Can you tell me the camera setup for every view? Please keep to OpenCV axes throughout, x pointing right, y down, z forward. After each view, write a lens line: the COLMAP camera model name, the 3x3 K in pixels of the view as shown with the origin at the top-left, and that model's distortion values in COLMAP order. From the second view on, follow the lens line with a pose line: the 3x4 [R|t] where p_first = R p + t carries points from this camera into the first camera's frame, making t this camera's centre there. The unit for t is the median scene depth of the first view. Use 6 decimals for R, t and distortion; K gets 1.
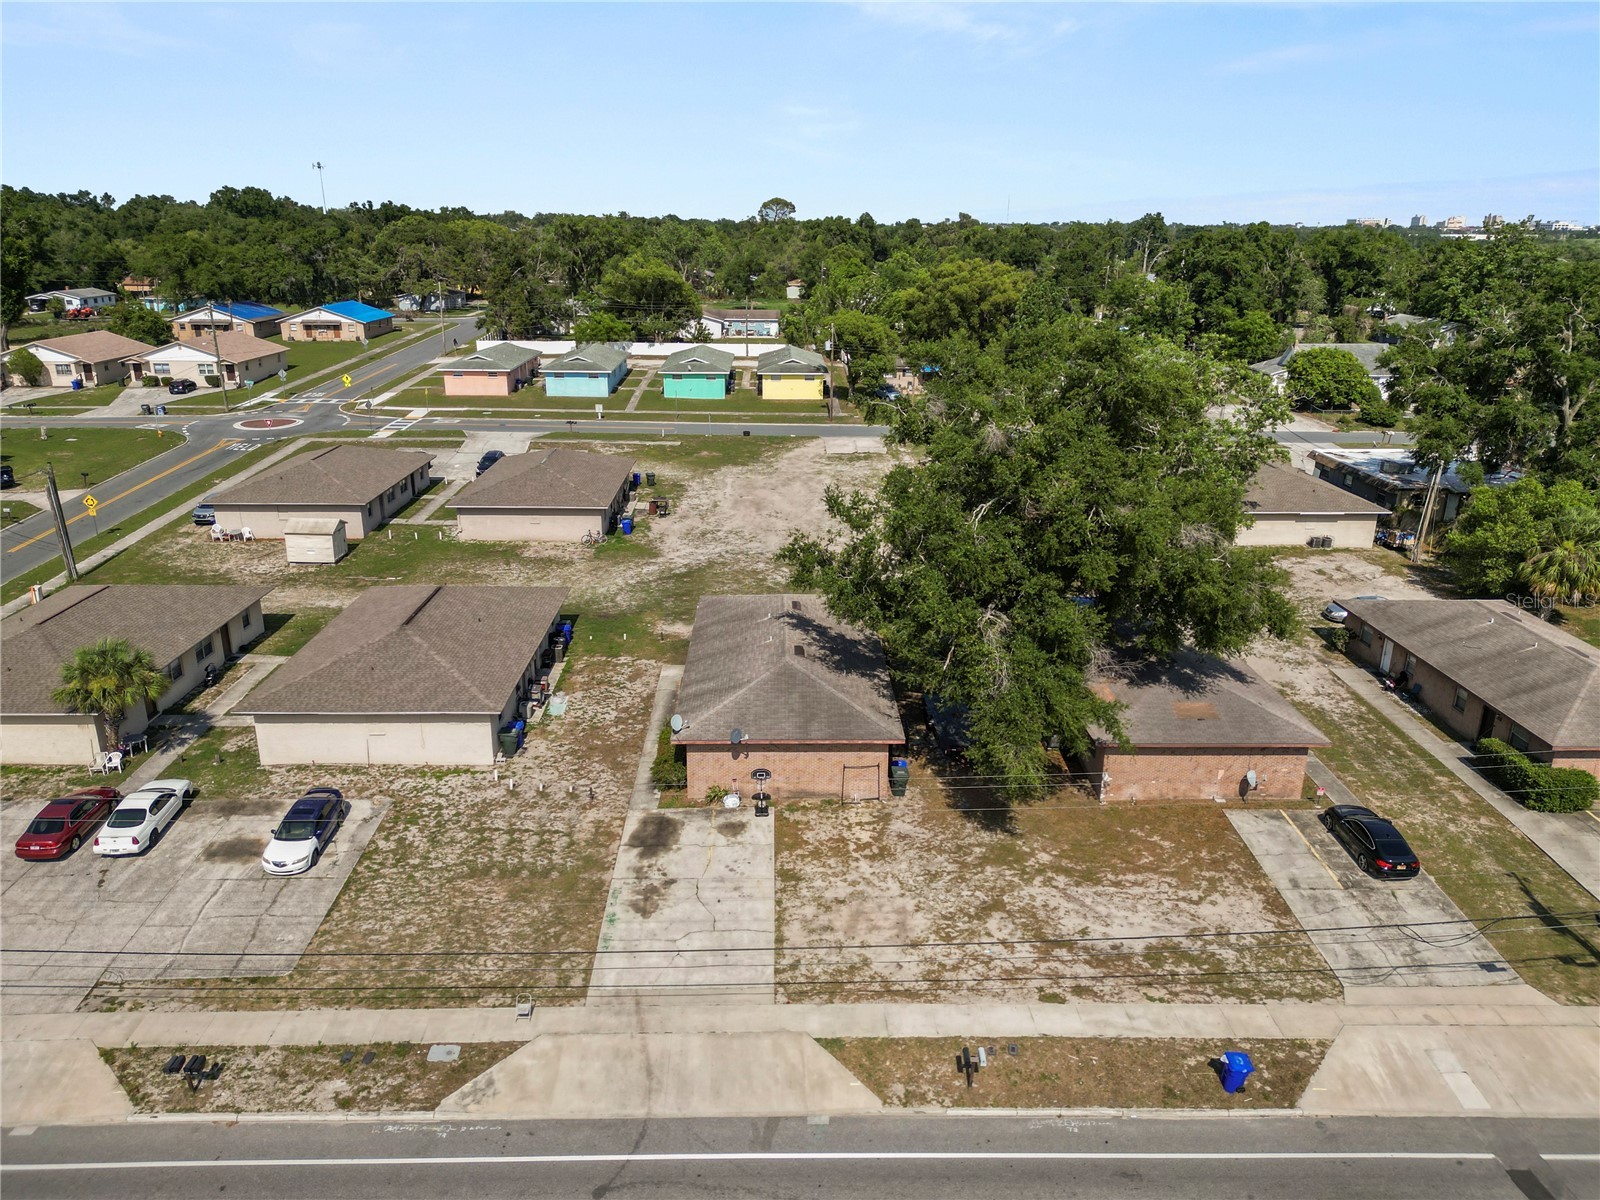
lens RADIAL K [[1122.1, 0, 799.4], [0, 1122.1, 599.8], [0, 0, 1]] dist [0.065851, -0.056223]
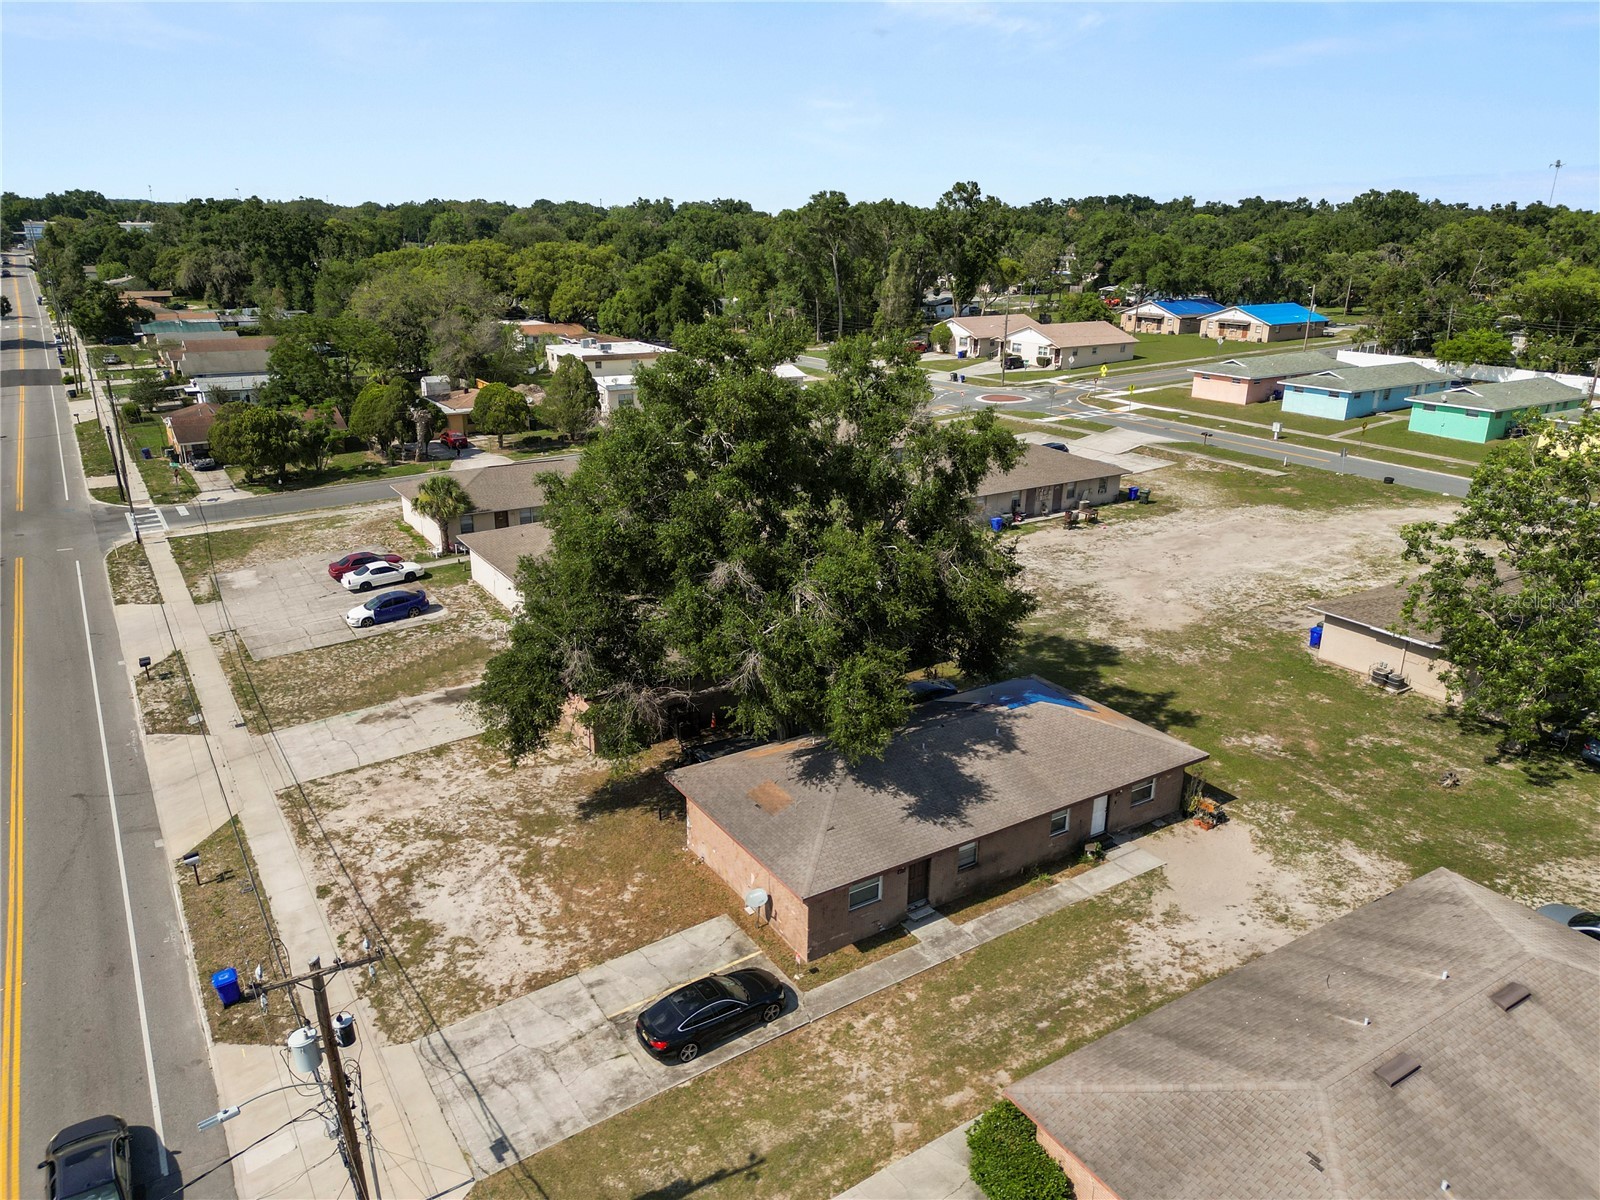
lens RADIAL K [[1122.1, 0, 795.8], [0, 1122.1, 596.7], [0, 0, 1]] dist [0.065851, -0.056223]
pose [[0.519439, 0.270393, -0.810599, 0.946143], [-0.276600, 0.950748, 0.139895, -0.155355], [0.808502, 0.151544, 0.568647, 0.504583]]
